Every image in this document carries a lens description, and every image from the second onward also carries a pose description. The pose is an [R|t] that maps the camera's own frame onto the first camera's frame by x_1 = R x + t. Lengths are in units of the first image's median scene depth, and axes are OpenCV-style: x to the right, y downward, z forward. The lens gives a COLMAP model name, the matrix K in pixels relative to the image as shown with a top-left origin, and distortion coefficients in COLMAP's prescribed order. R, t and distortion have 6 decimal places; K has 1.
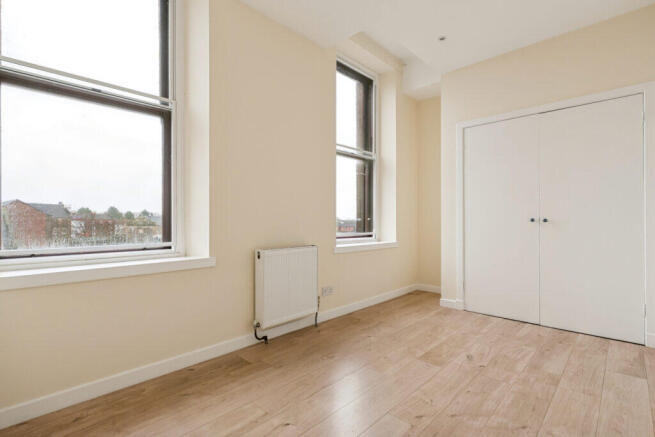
lens RADIAL K [[318.2, 0, 325.4], [0, 318.2, 220.7], [0, 0, 1]] dist [0.000241, 0.000042]
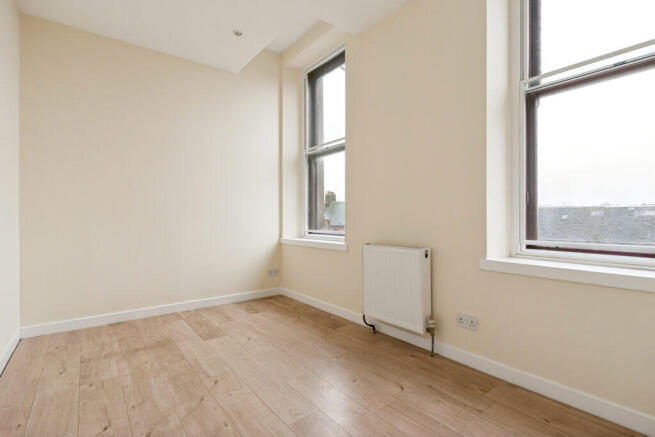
lens RADIAL K [[318.2, 0, 325.4], [0, 318.2, 220.7], [0, 0, 1]] dist [0.000241, 0.000042]
pose [[-0.162809, 0.011166, -0.986594, 0.992635], [0.002986, 0.999937, 0.010824, -0.000922], [0.986653, -0.001184, -0.162832, 1.134353]]
